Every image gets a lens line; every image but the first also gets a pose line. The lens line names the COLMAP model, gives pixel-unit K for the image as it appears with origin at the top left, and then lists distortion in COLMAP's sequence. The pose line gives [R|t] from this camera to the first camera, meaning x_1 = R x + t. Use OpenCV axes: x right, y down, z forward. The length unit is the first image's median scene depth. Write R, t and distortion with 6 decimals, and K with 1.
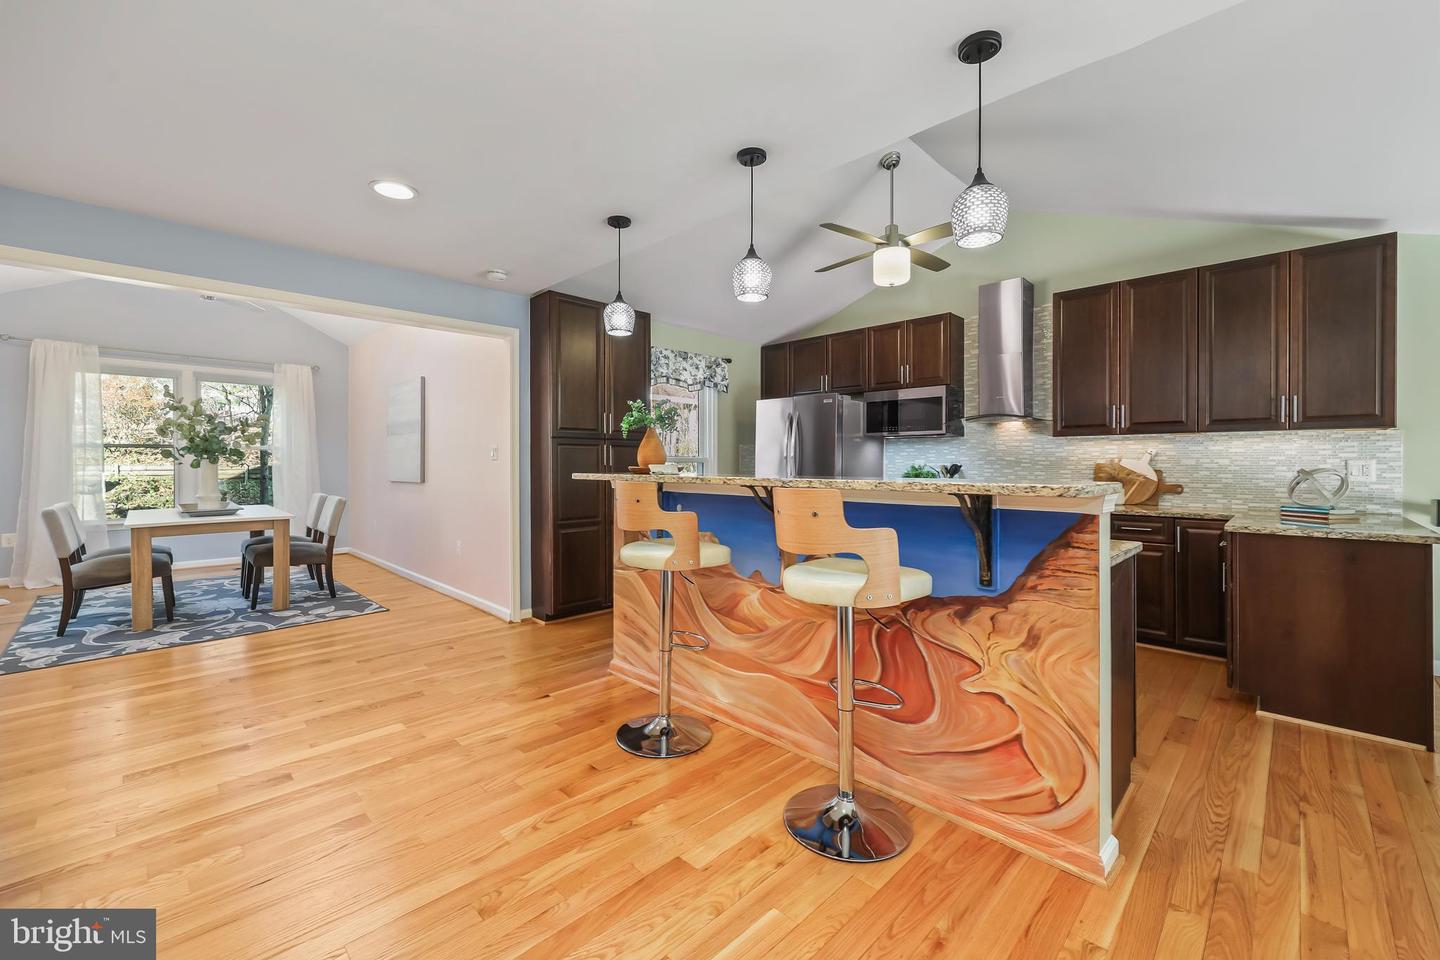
lens RADIAL K [[582.3, 0, 724.4], [0, 582.3, 466.8], [0, 0, 1]] dist [0.000060, 0.000087]
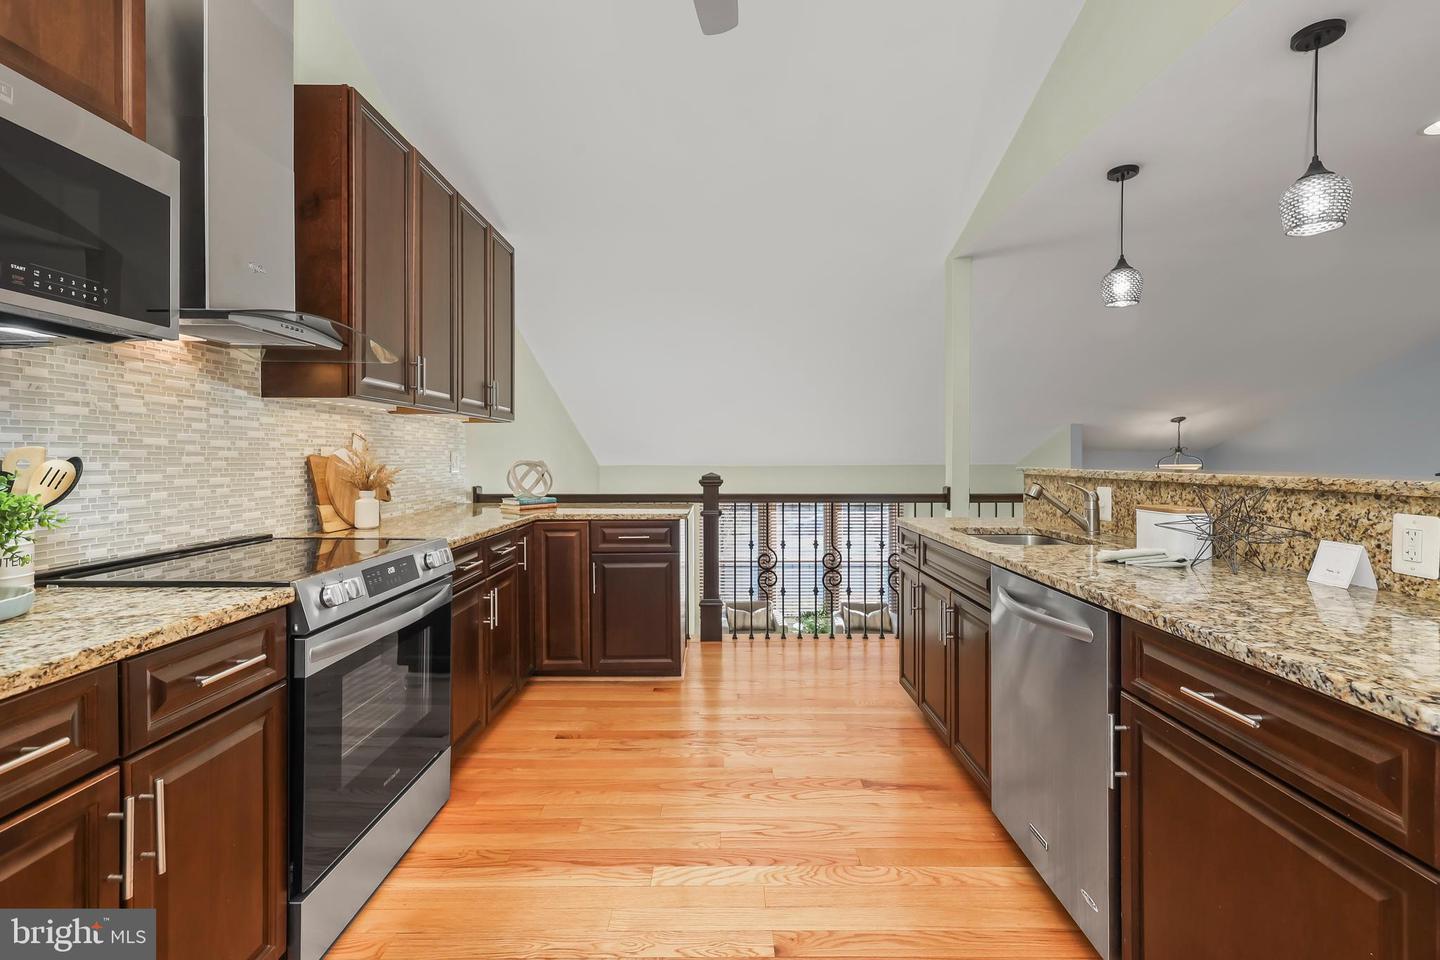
lens RADIAL K [[671.6, 0, 726.6], [0, 671.6, 457.9], [0, 0, 1]] dist [0.001427, 0.000249]
pose [[-0.702164, -0.002709, 0.712010, -0.027173], [0.002829, 0.999974, 0.006595, -0.006817], [-0.712010, 0.006645, -0.702138, 1.251613]]
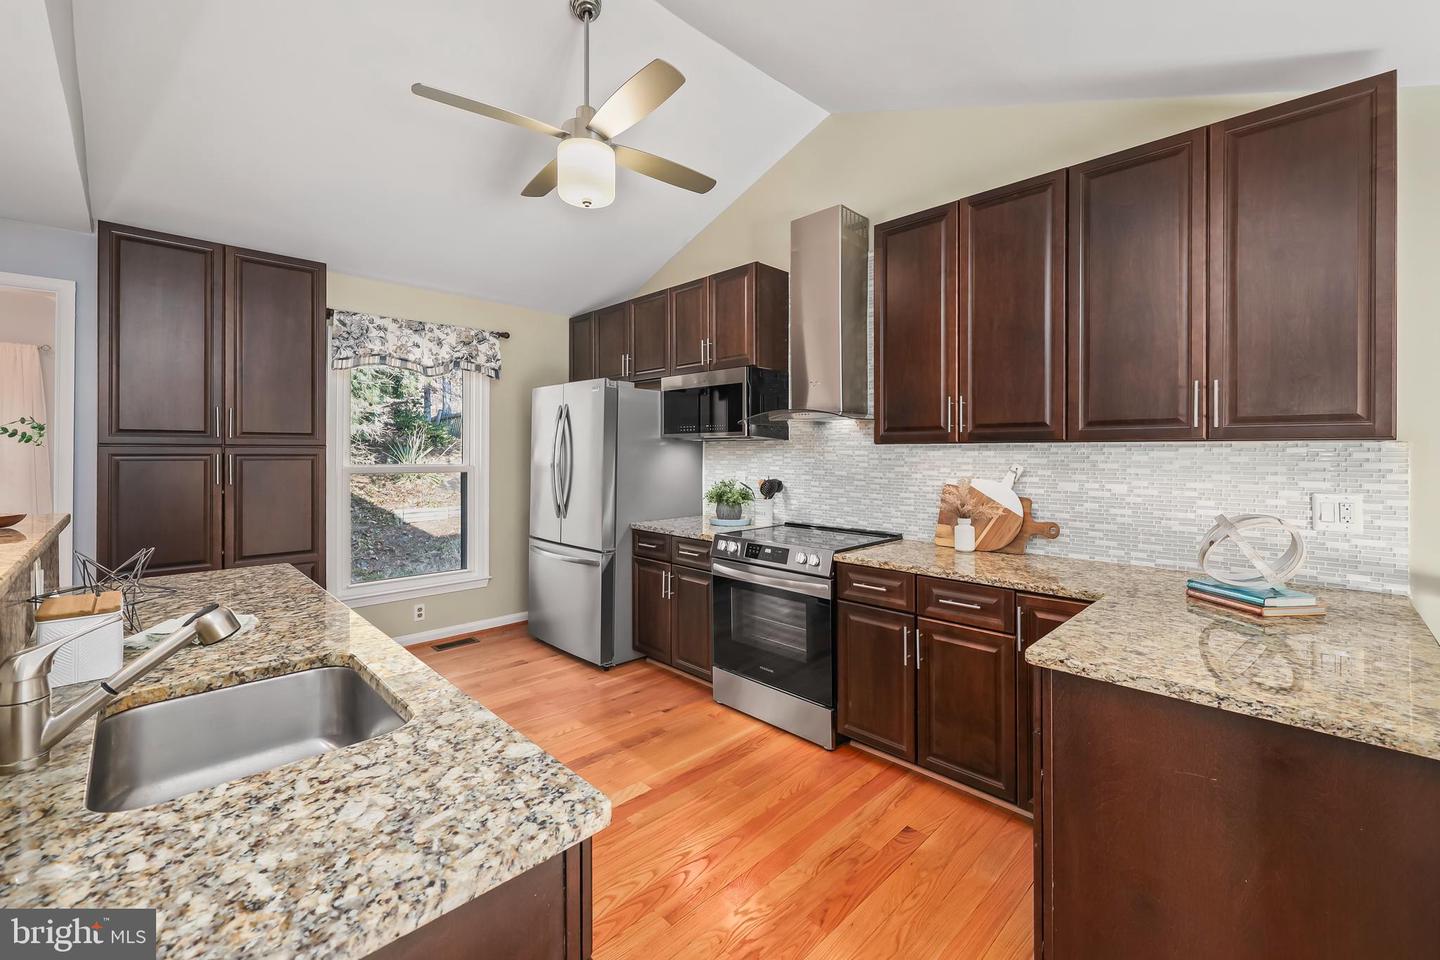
lens RADIAL K [[587.7, 0, 727.4], [0, 587.7, 453.5], [0, 0, 1]] dist [0.000508, -0.000193]
pose [[0.999921, 0.002382, -0.012358, 0.438527], [-0.002433, 0.999988, -0.004141, -0.040836], [0.012348, 0.004170, 0.999915, 0.363972]]
